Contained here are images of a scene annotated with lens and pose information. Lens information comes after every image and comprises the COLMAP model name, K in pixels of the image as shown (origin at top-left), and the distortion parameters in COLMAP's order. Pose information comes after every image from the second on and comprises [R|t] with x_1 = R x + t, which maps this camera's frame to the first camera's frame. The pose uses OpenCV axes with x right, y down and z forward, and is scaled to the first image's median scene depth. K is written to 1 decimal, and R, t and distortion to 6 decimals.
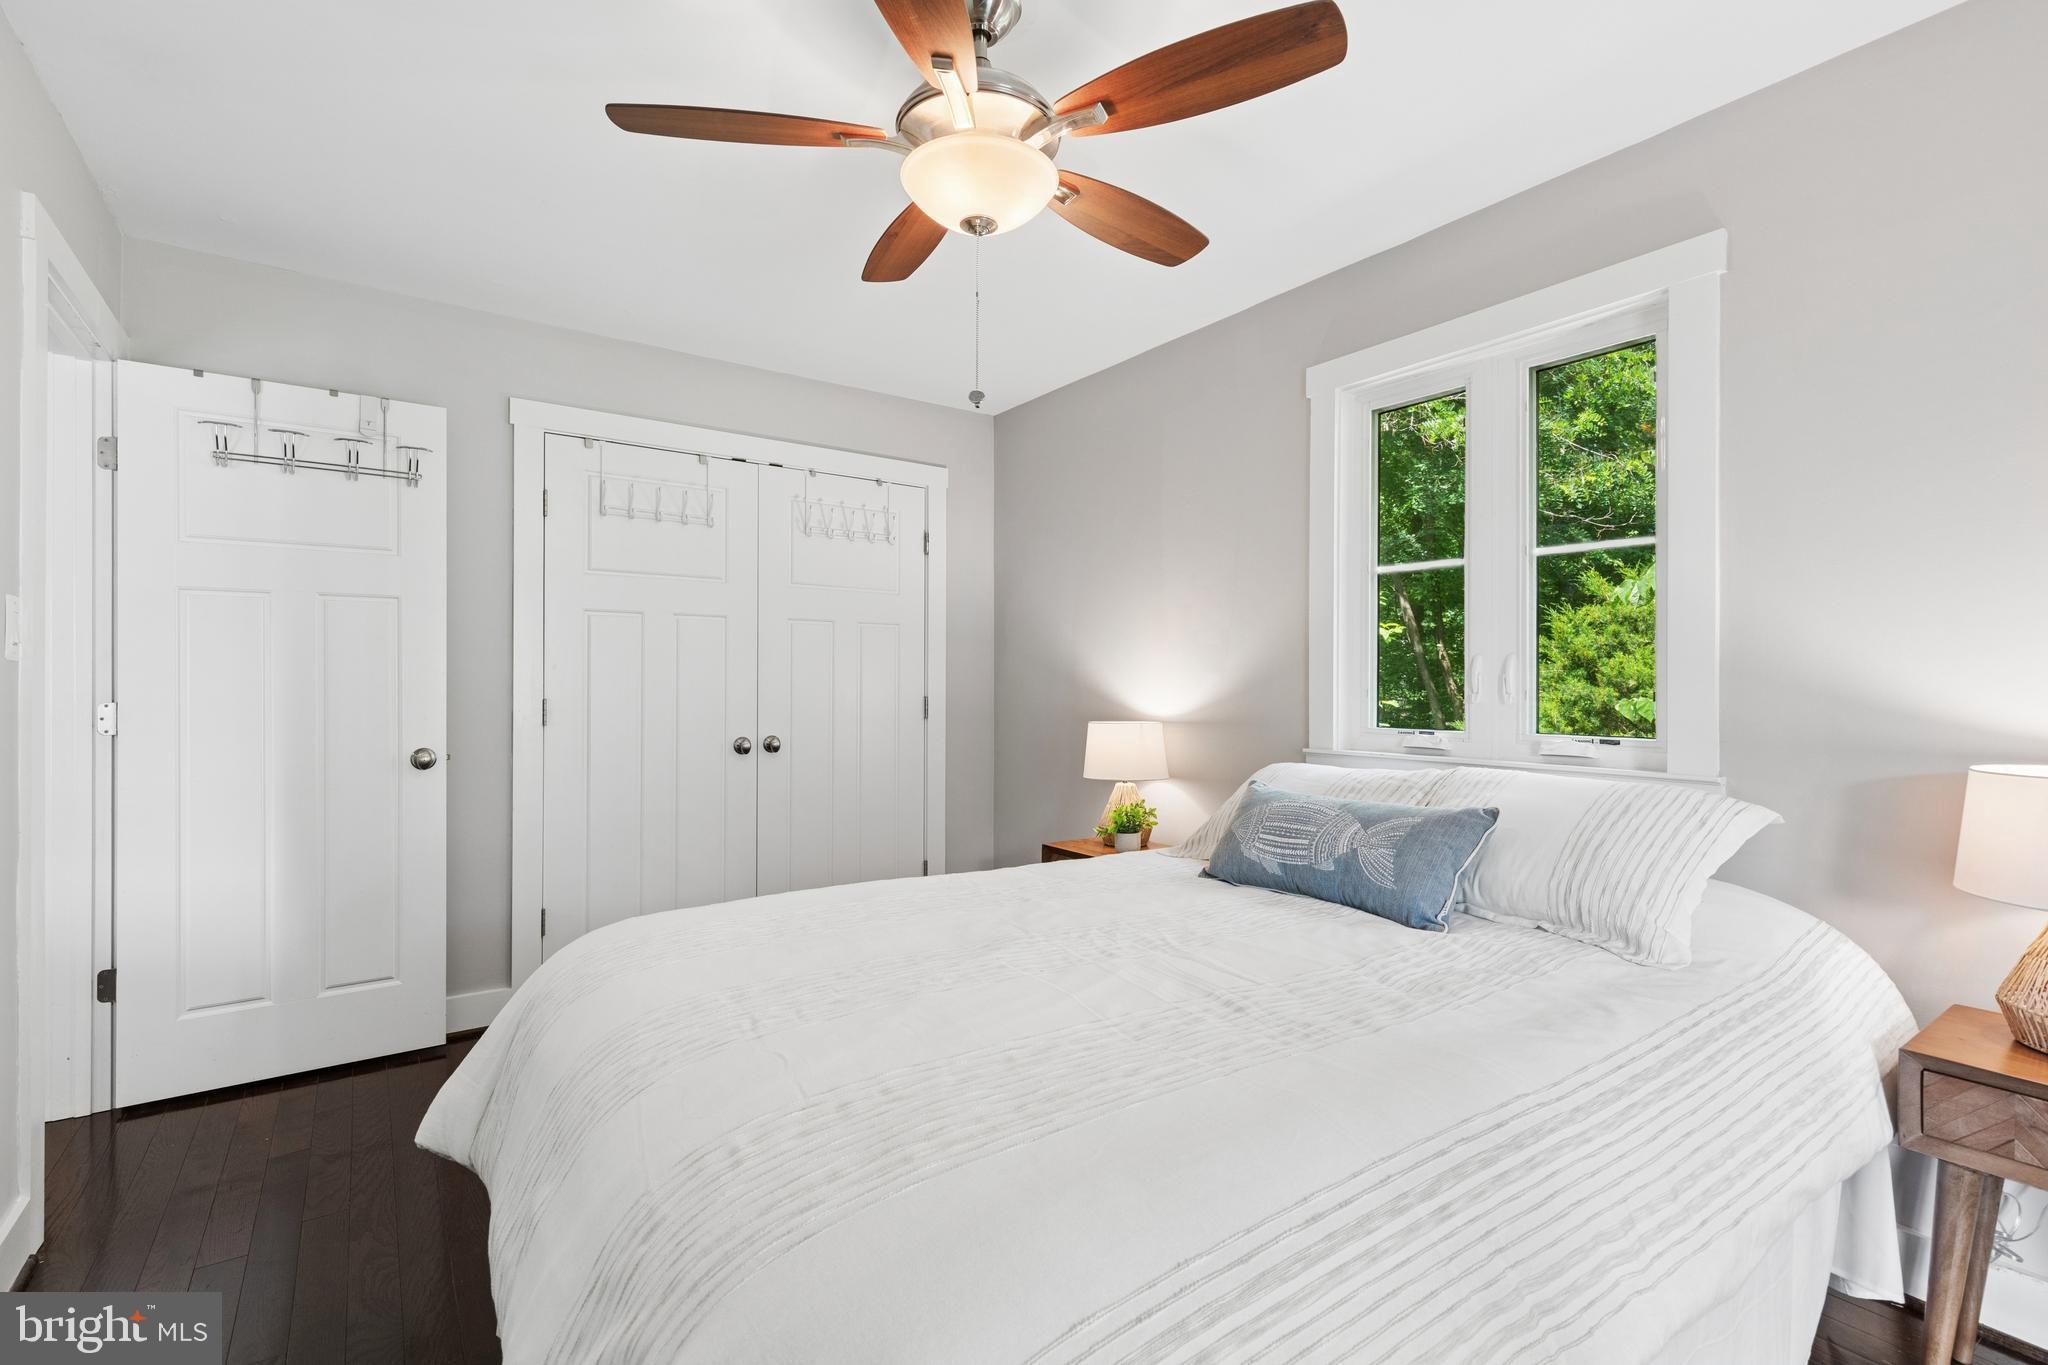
lens RADIAL K [[926.2, 0, 1025.5], [0, 926.2, 682.7], [0, 0, 1]] dist [0.011309, -0.003871]
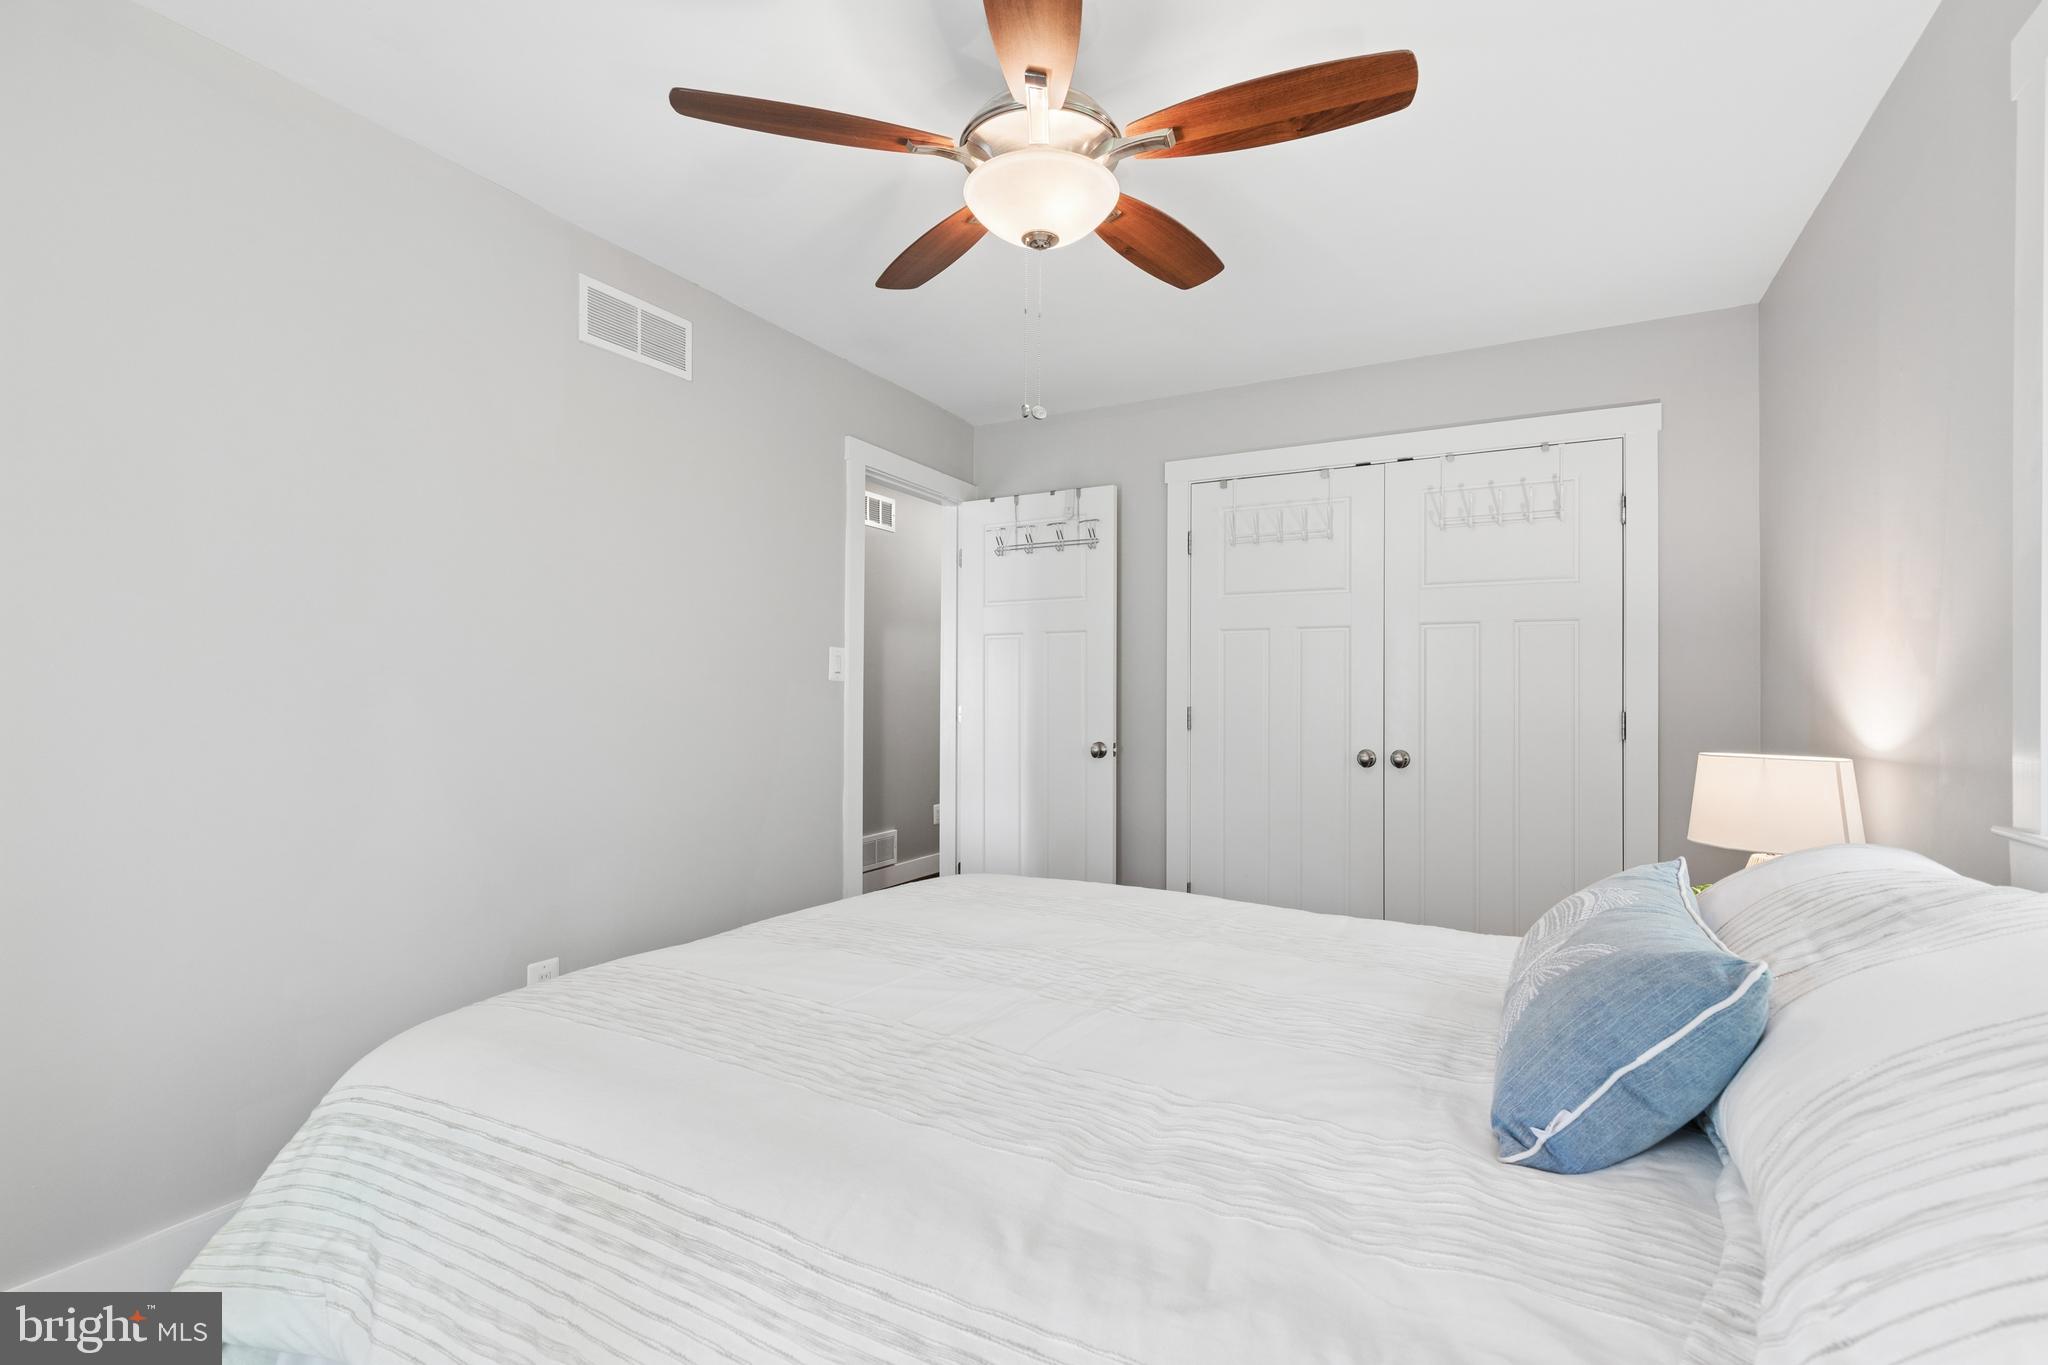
lens RADIAL K [[926.2, 0, 1038.6], [0, 926.2, 683.8], [0, 0, 1]] dist [0.011309, -0.003871]
pose [[0.442815, -0.011569, -0.896539, 0.929712], [-0.000439, 0.999914, -0.013120, 0.006787], [0.896613, 0.006204, 0.442771, 0.601146]]
